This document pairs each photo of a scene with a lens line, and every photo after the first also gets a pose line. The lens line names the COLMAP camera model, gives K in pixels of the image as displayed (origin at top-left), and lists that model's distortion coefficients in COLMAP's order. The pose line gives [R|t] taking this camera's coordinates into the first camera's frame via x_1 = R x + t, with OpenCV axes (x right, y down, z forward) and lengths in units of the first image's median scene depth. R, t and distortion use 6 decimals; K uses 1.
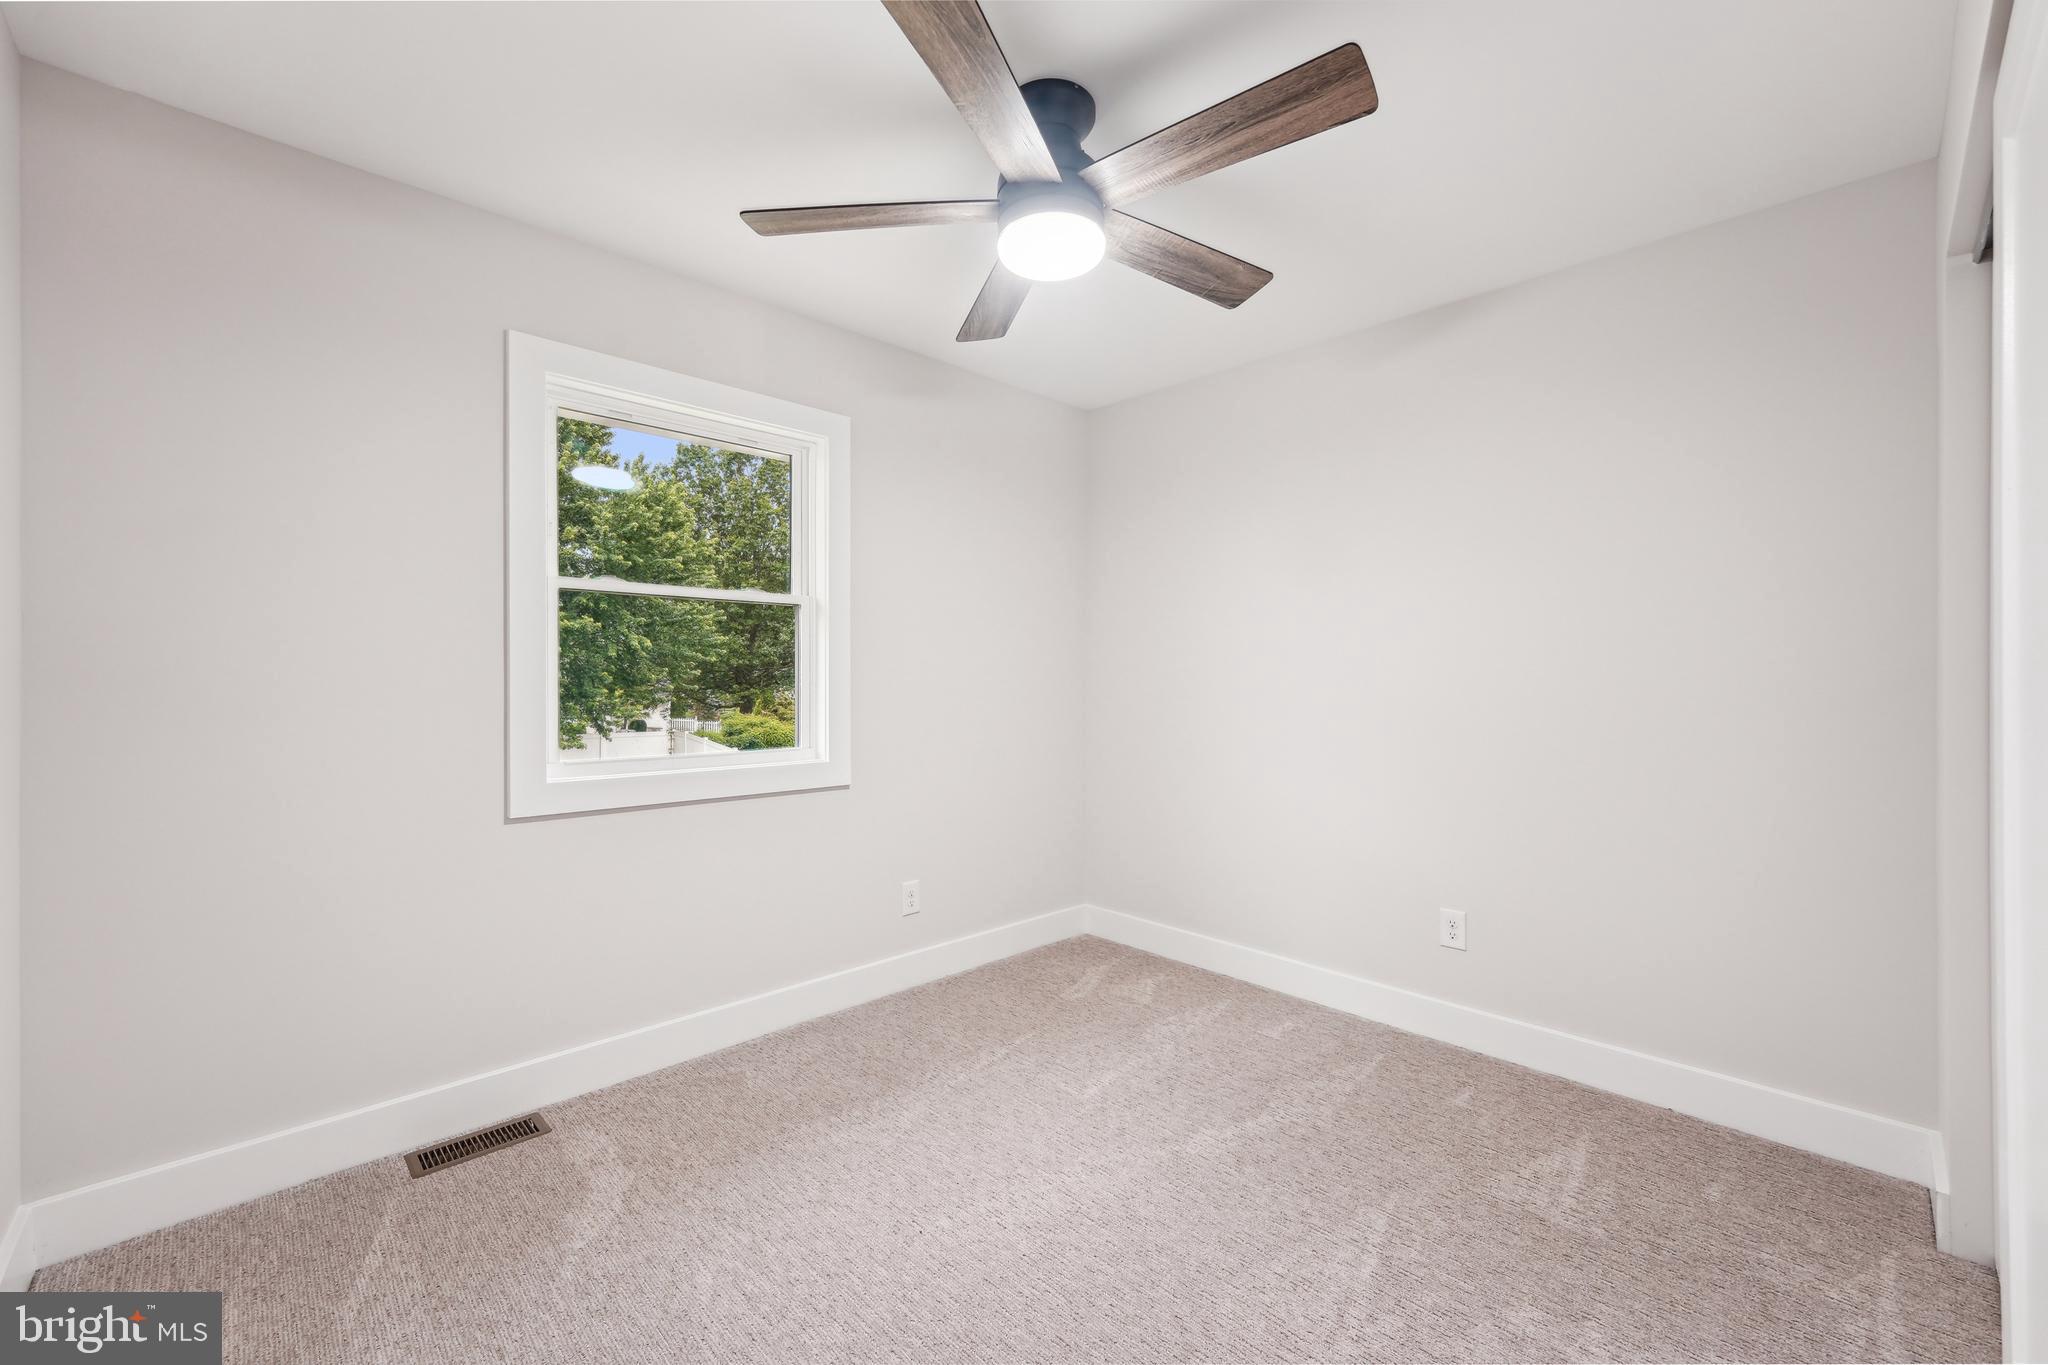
lens RADIAL K [[824.9, 0, 1024.0], [0, 824.9, 682.5], [0, 0, 1]] dist [0.002151, 0.000525]
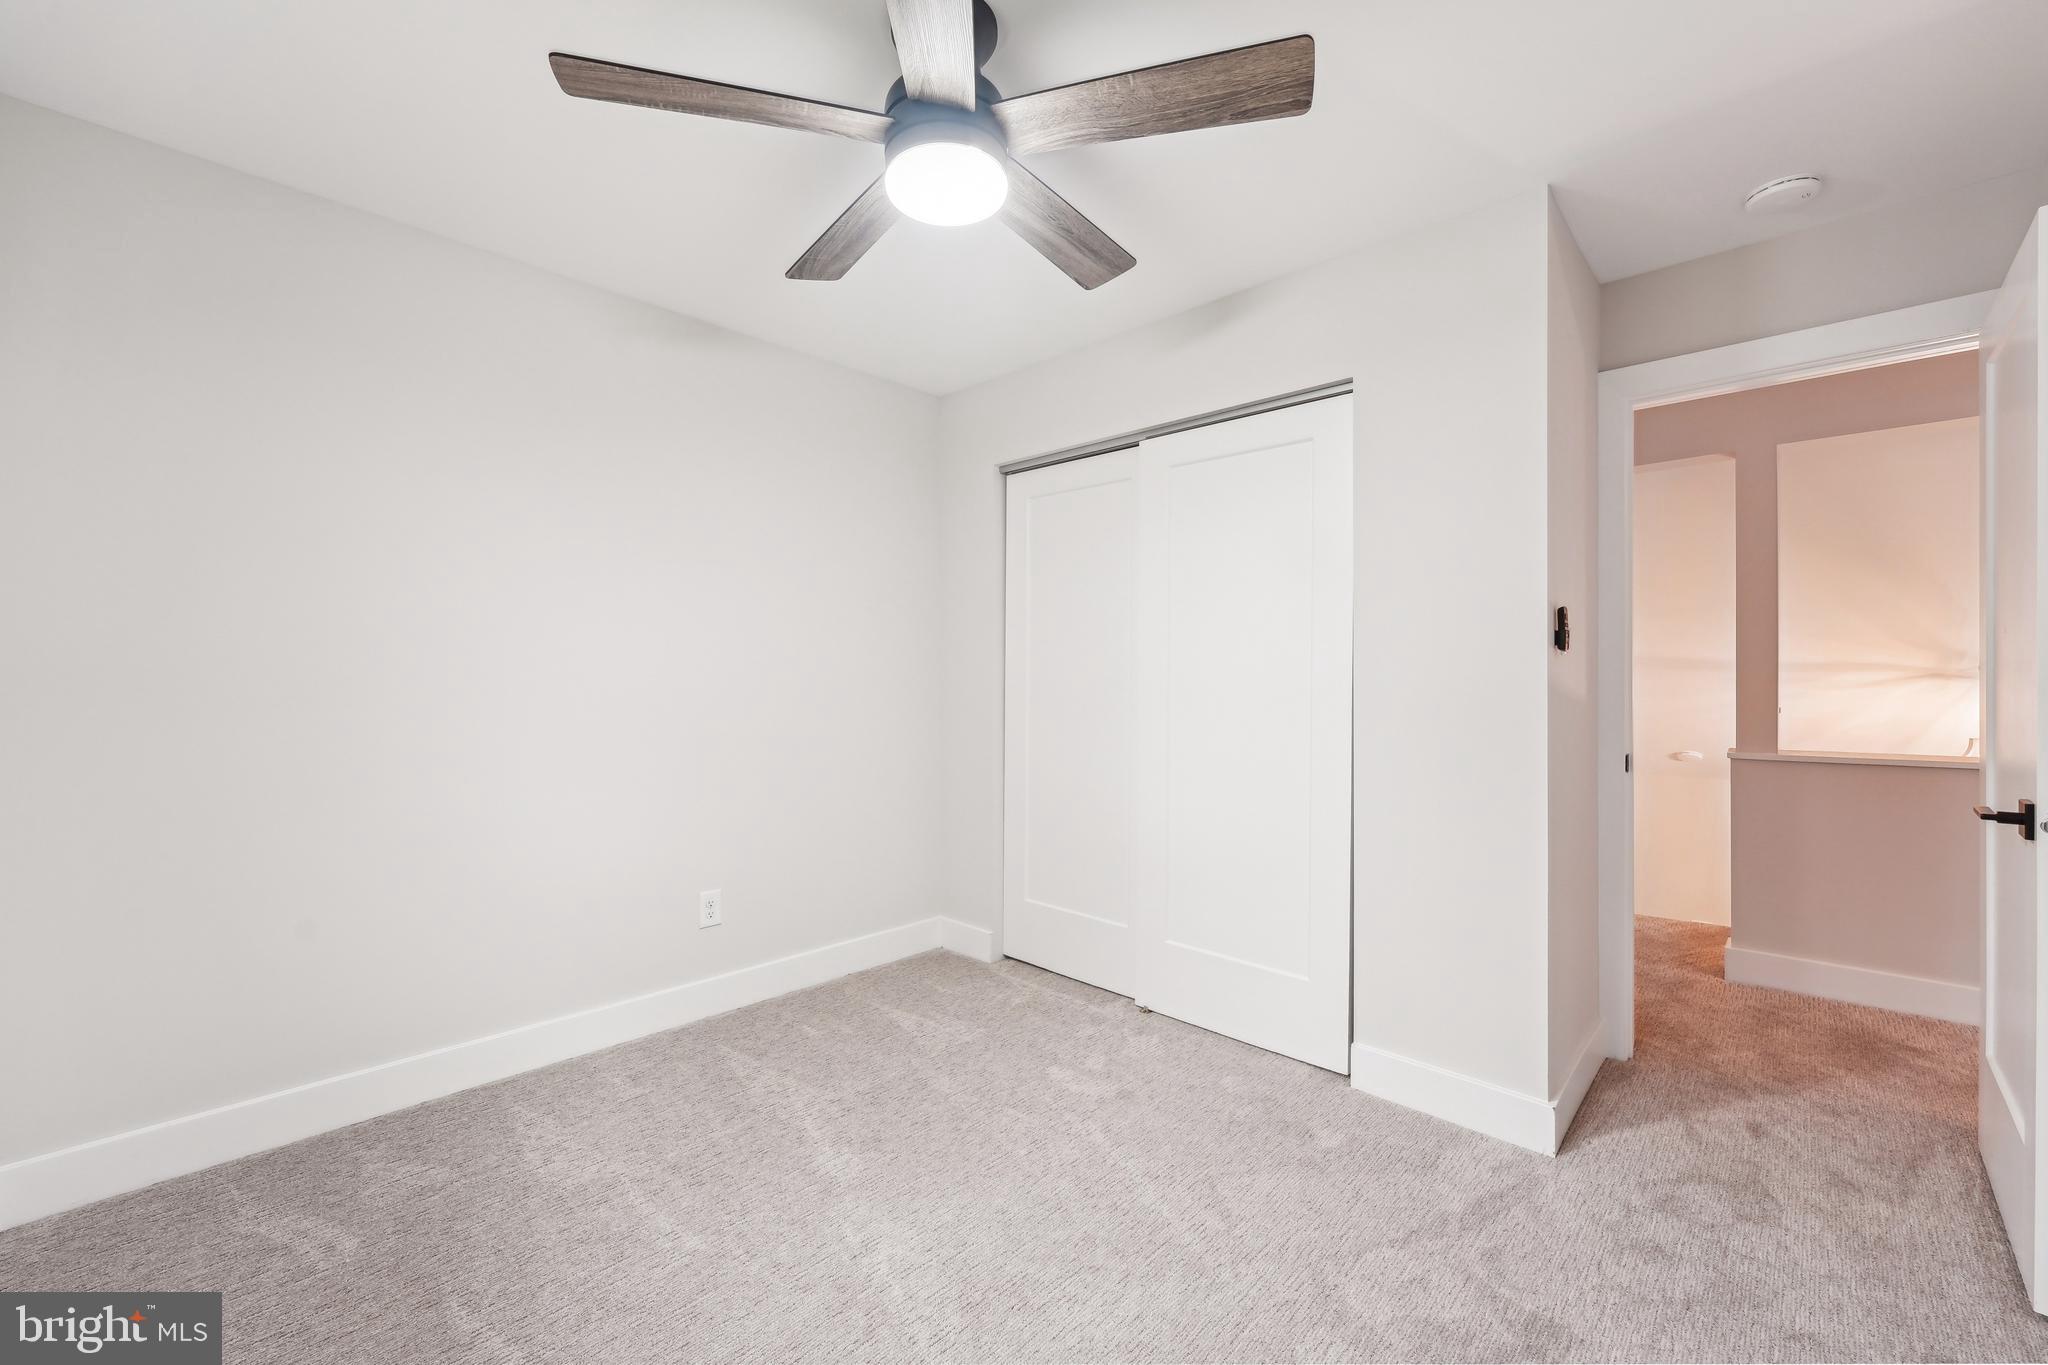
lens RADIAL K [[824.9, 0, 1024.0], [0, 824.9, 682.5], [0, 0, 1]] dist [0.002151, 0.000525]
pose [[-0.040212, -0.007281, 0.999165, -0.631315], [-0.002768, 0.999970, 0.007175, -0.004840], [-0.999187, -0.002477, -0.040231, 0.712658]]
